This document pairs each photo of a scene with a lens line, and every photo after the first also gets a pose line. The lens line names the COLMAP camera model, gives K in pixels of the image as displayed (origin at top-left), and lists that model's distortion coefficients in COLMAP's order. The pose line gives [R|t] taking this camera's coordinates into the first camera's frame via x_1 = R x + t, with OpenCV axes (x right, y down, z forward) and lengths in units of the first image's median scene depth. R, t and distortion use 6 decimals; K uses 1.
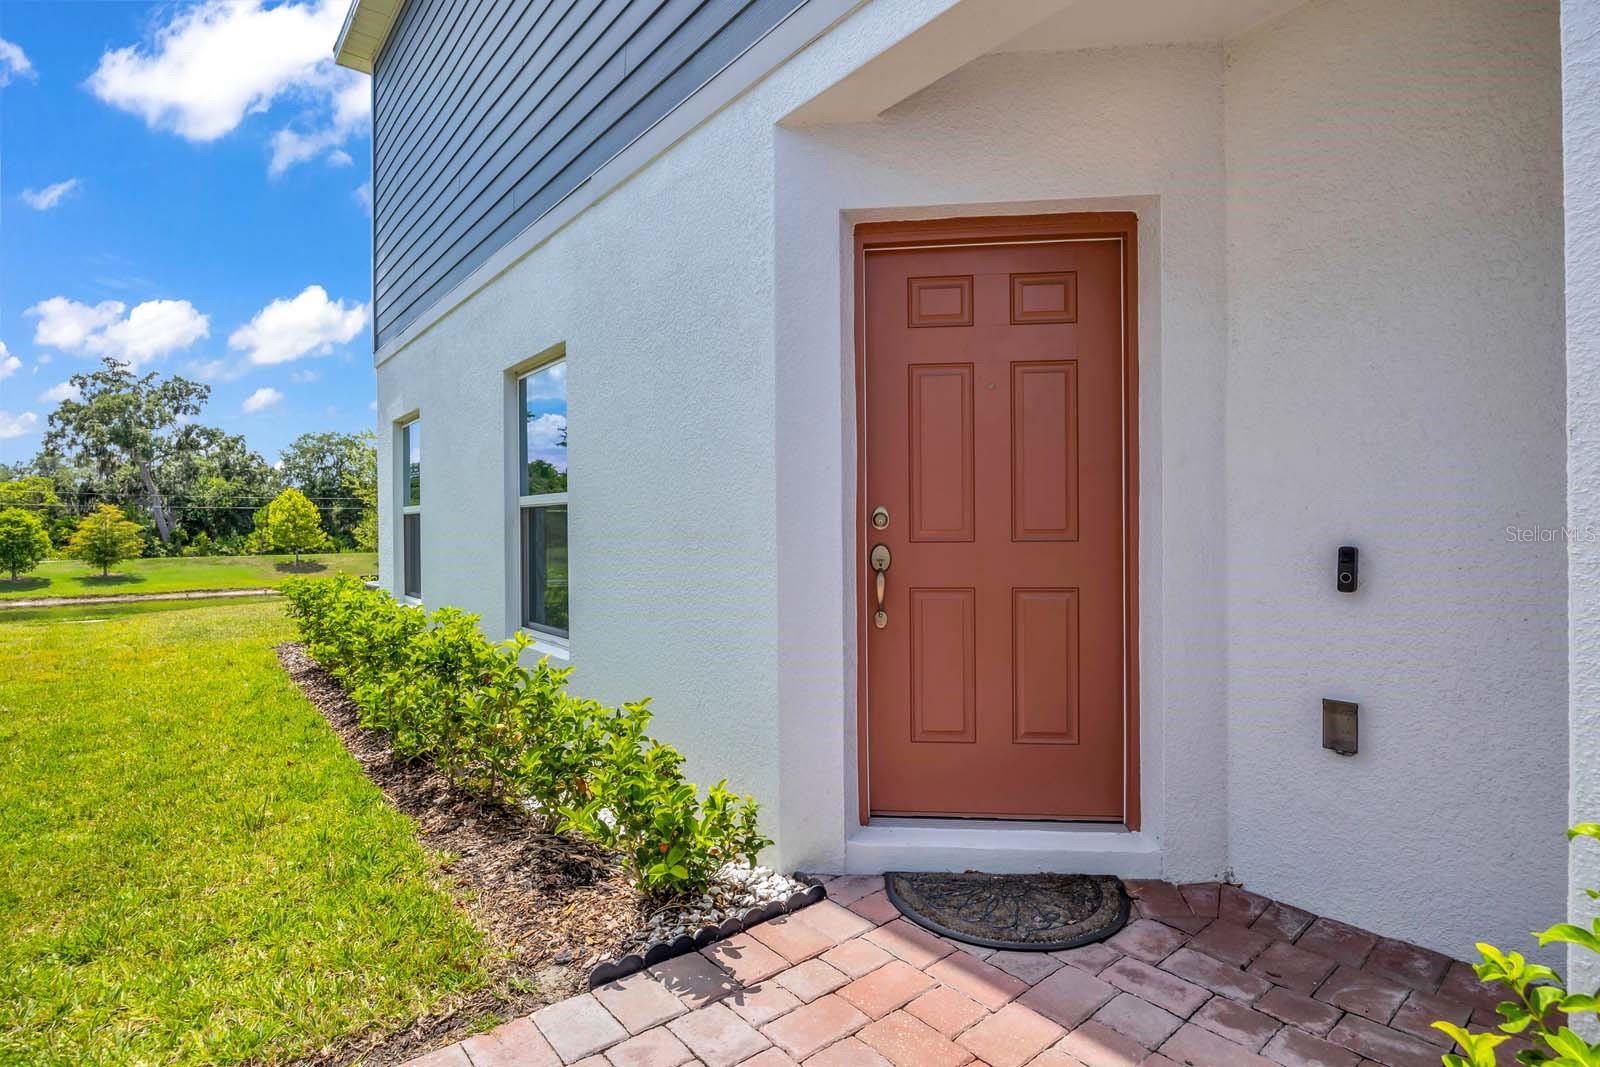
lens RADIAL K [[789.2, 0, 800.0], [0, 789.2, 533.5], [0, 0, 1]] dist [-0.000814, -0.000959]
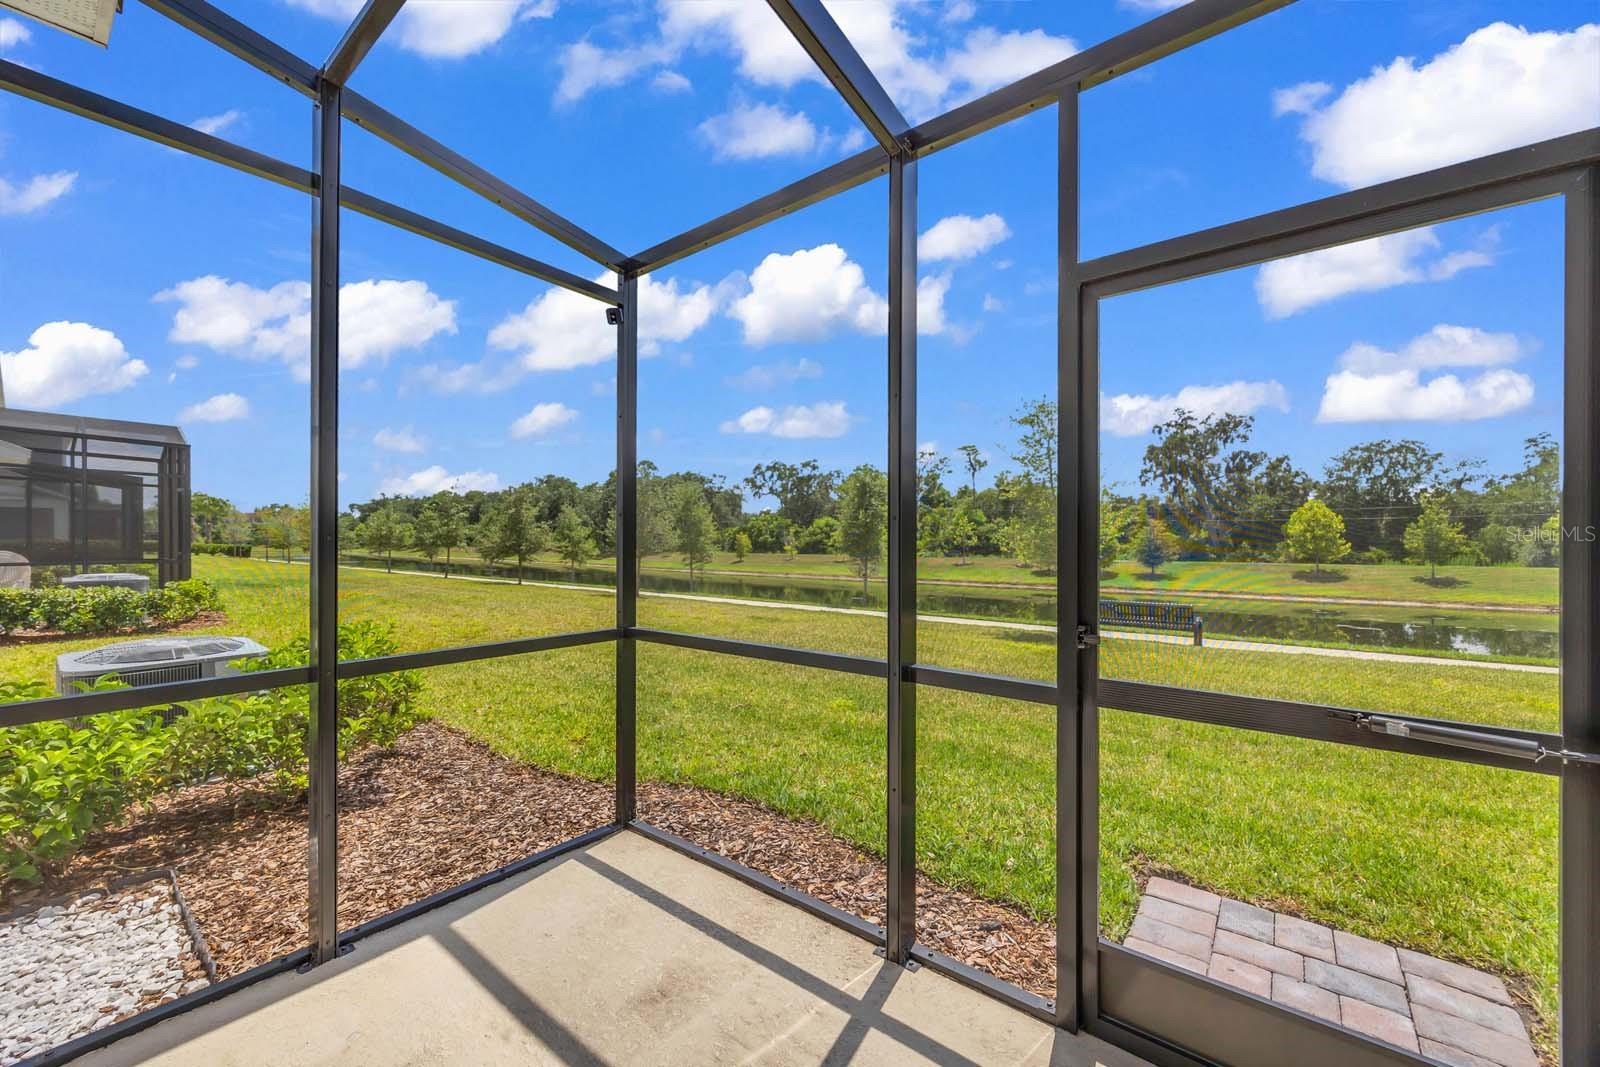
lens RADIAL K [[617.0, 0, 805.9], [0, 617.0, 536.3], [0, 0, 1]] dist [0.000443, 0.000033]
pose [[0.224521, 0.002908, -0.974465, -0.007819], [-0.012159, 0.999926, 0.000182, -0.001156], [0.974393, 0.011808, 0.224539, 0.156781]]
